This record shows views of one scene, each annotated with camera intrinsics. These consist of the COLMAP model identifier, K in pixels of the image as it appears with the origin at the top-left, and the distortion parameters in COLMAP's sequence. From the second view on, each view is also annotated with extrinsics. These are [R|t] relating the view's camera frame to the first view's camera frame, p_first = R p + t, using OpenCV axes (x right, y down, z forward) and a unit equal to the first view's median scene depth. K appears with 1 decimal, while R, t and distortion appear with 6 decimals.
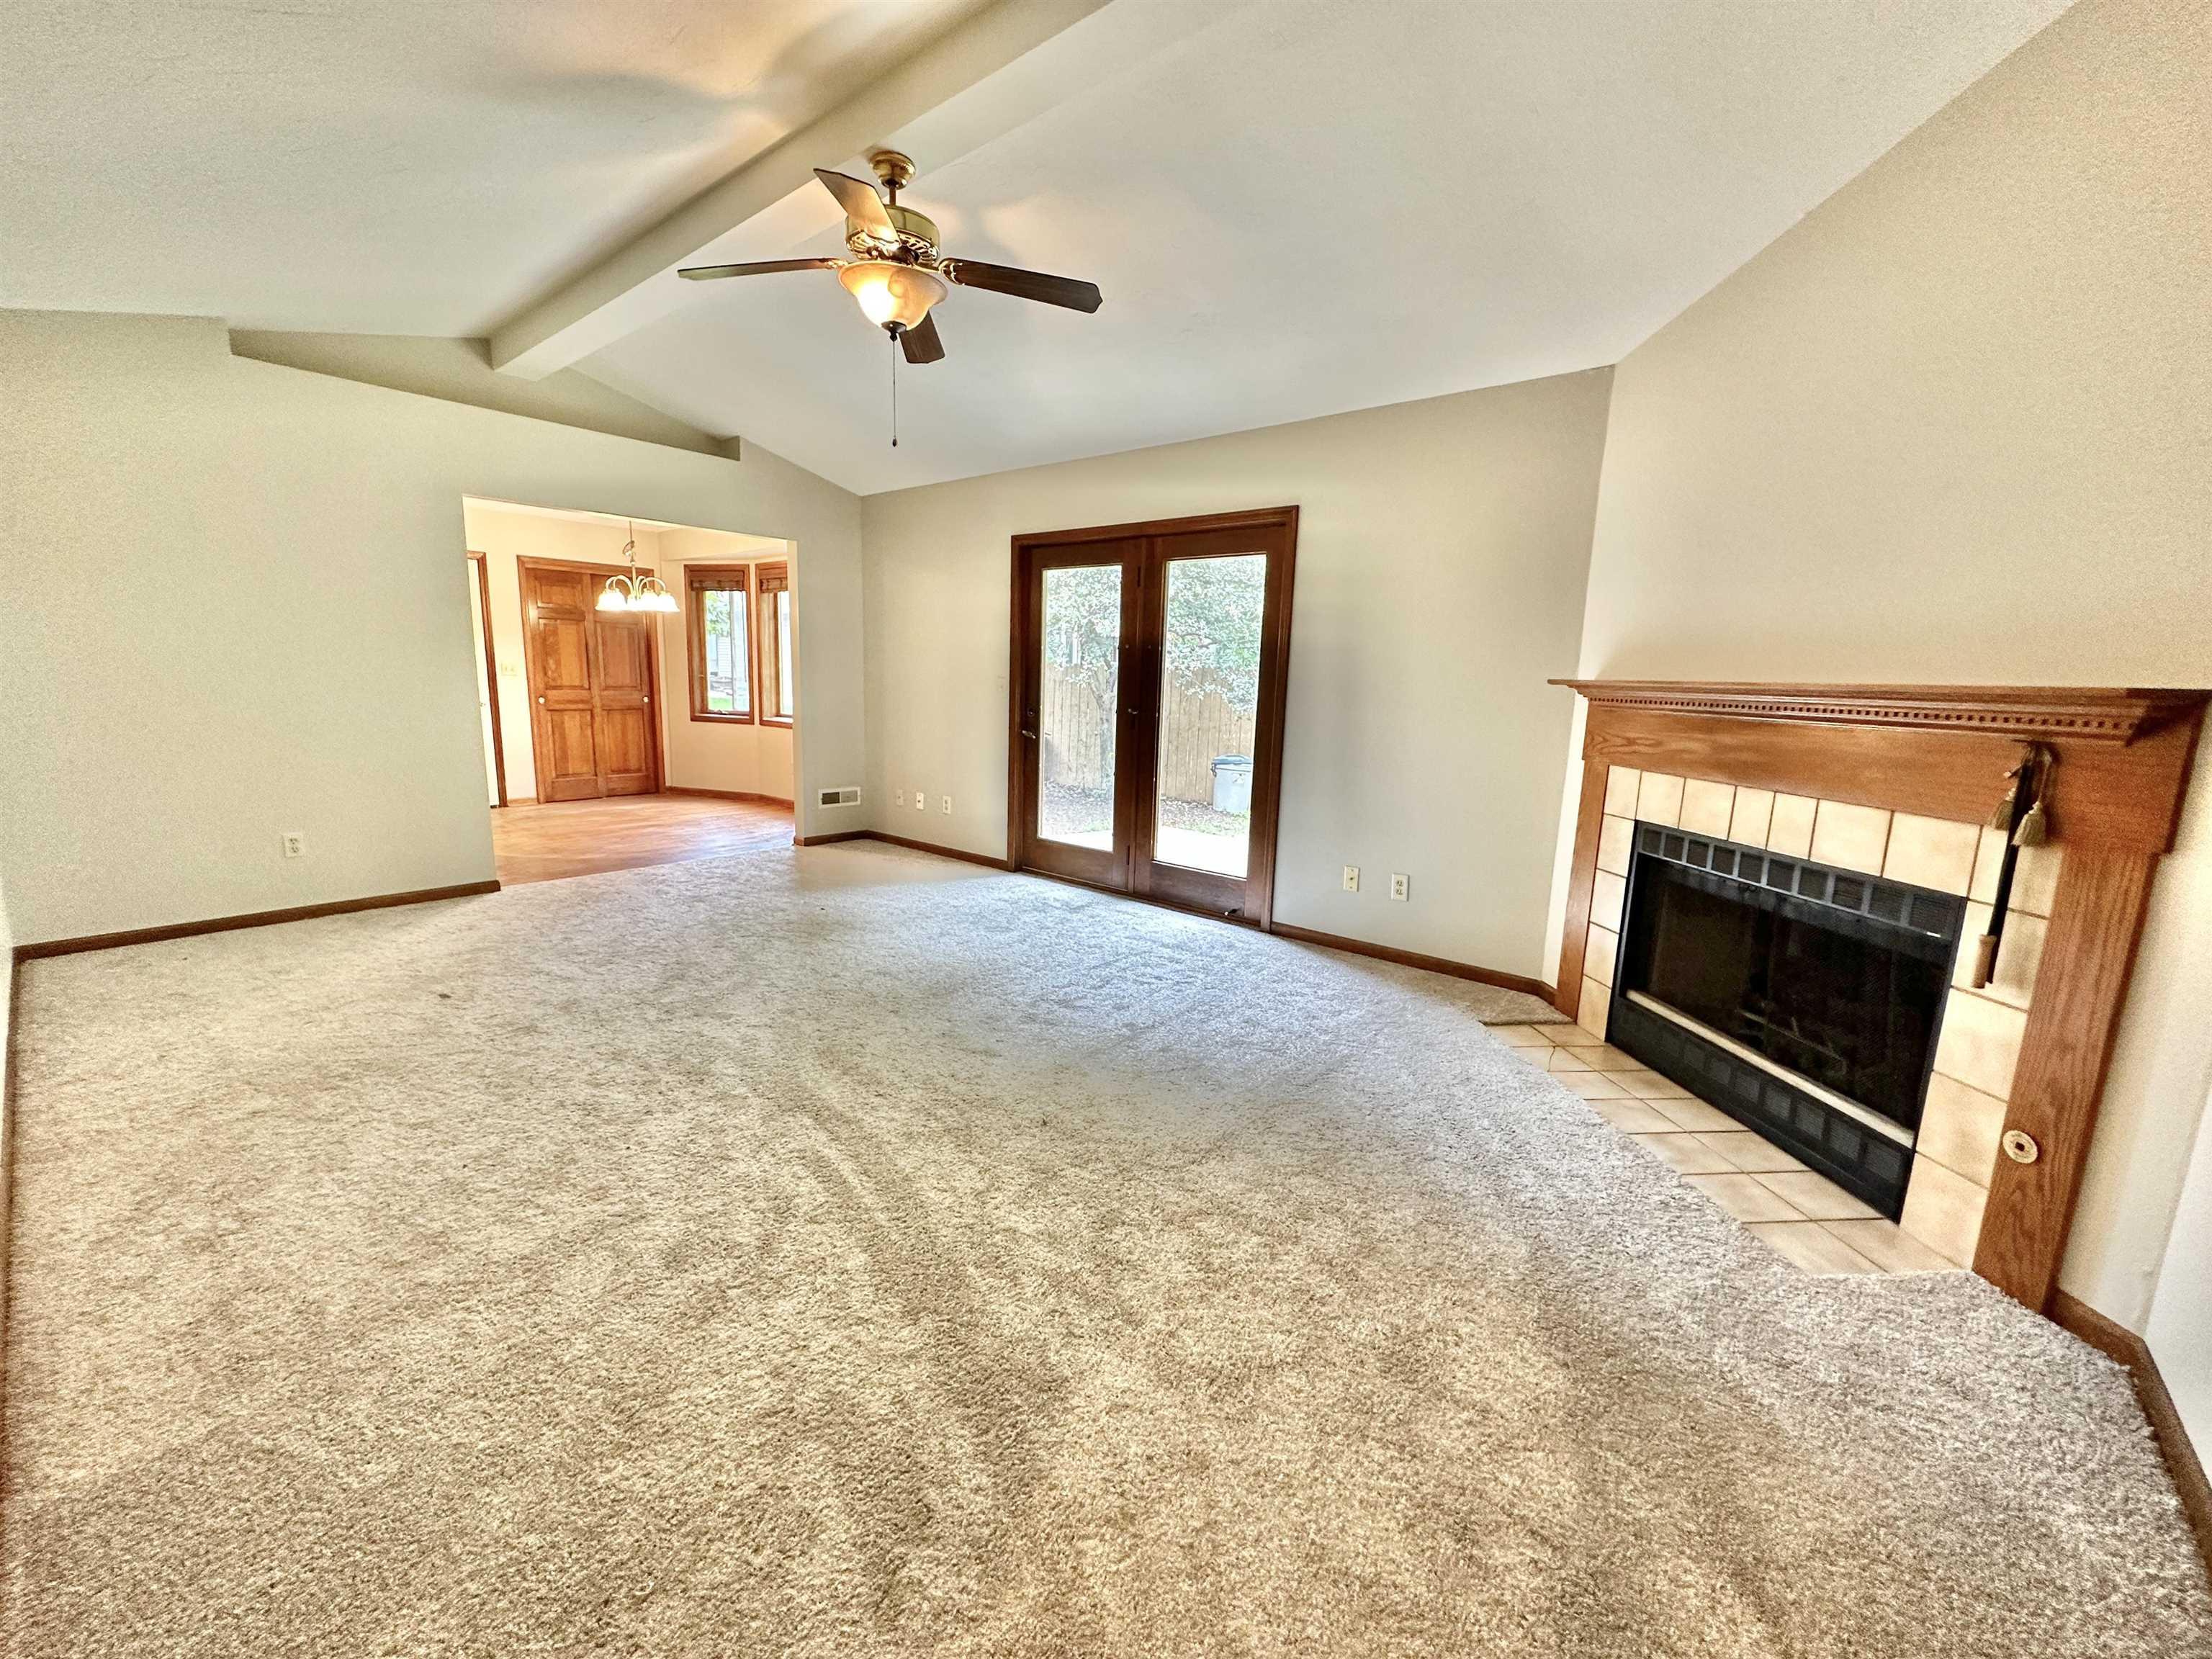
lens RADIAL K [[881.8, 0, 1108.5], [0, 881.8, 828.0], [0, 0, 1]] dist [-0.002945, 0.000204]
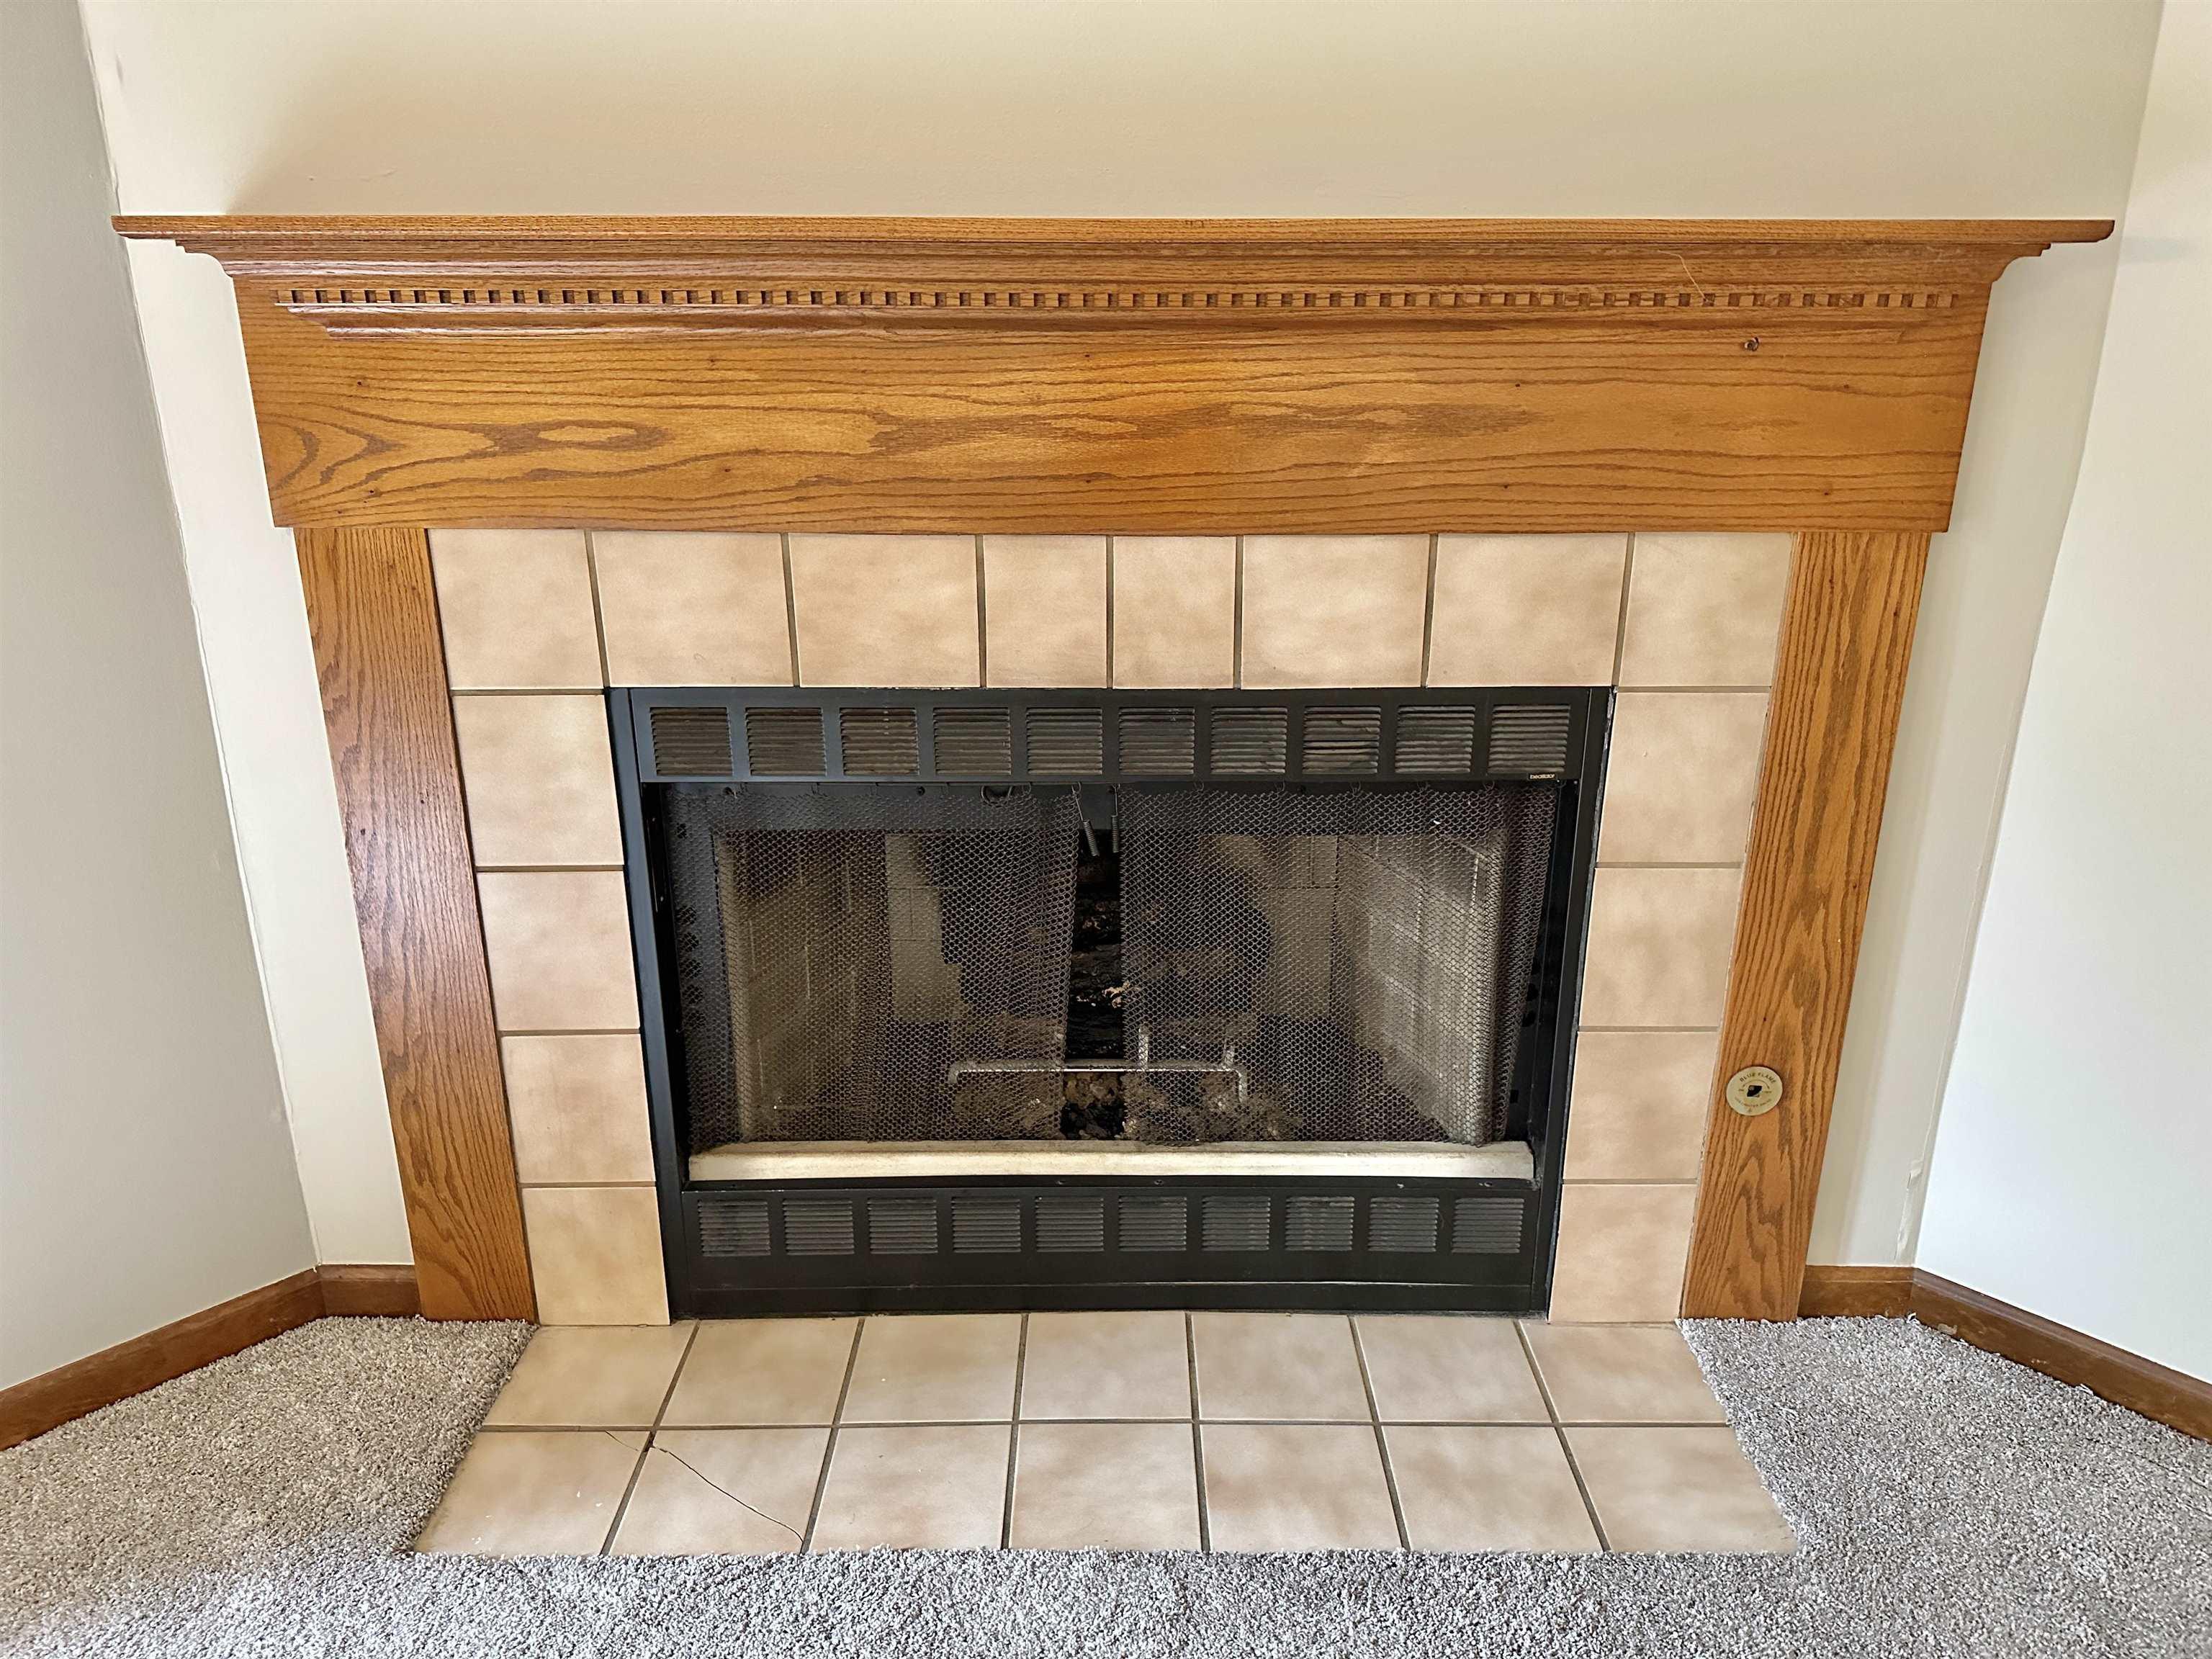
lens RADIAL K [[1544.9, 0, 1104.0], [0, 1544.9, 832.5], [0, 0, 1]] dist [0.072812, -0.085256]
pose [[0.089302, -0.351548, 0.931901, 0.093562], [0.170173, 0.927267, 0.333492, -0.141921], [-0.981359, 0.128803, 0.142631, 0.909960]]
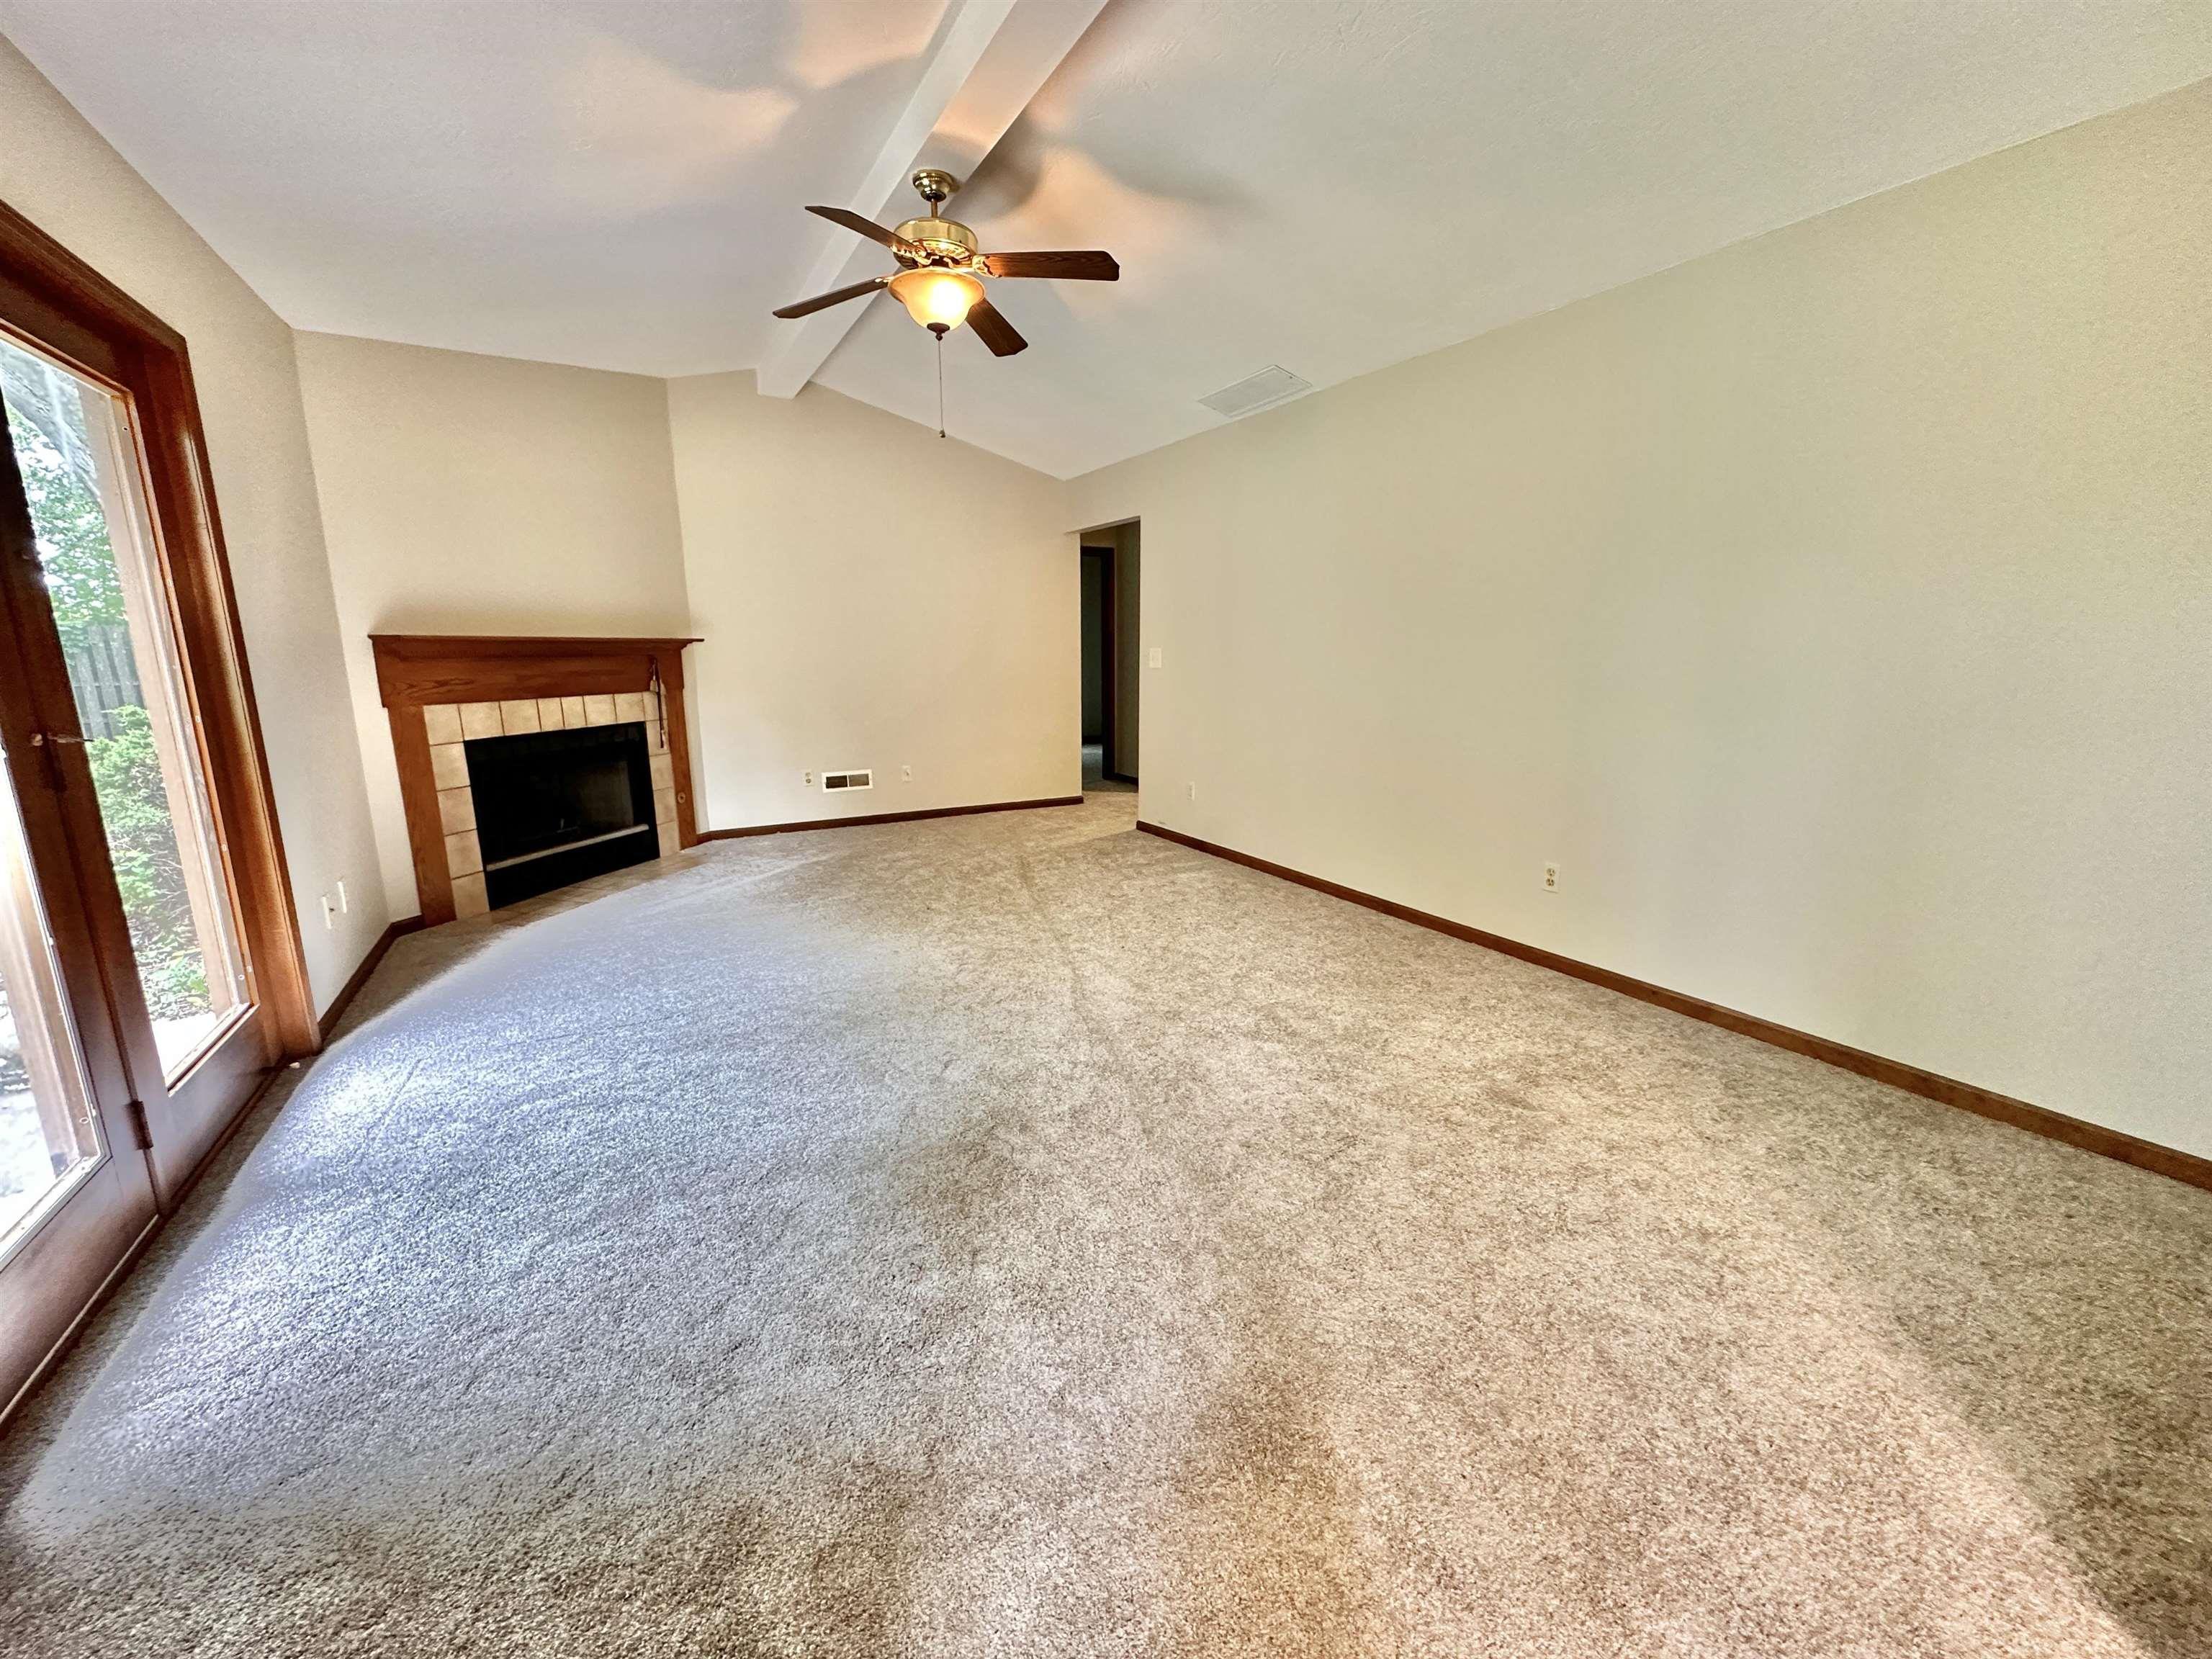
lens RADIAL K [[881.8, 0, 1108.5], [0, 881.8, 828.0], [0, 0, 1]] dist [-0.002945, 0.000204]
pose [[-0.934564, -0.097666, 0.342128, -0.936319], [0.036509, 0.930188, 0.365265, -0.406767], [-0.353917, 0.353854, -0.865754, 2.234456]]
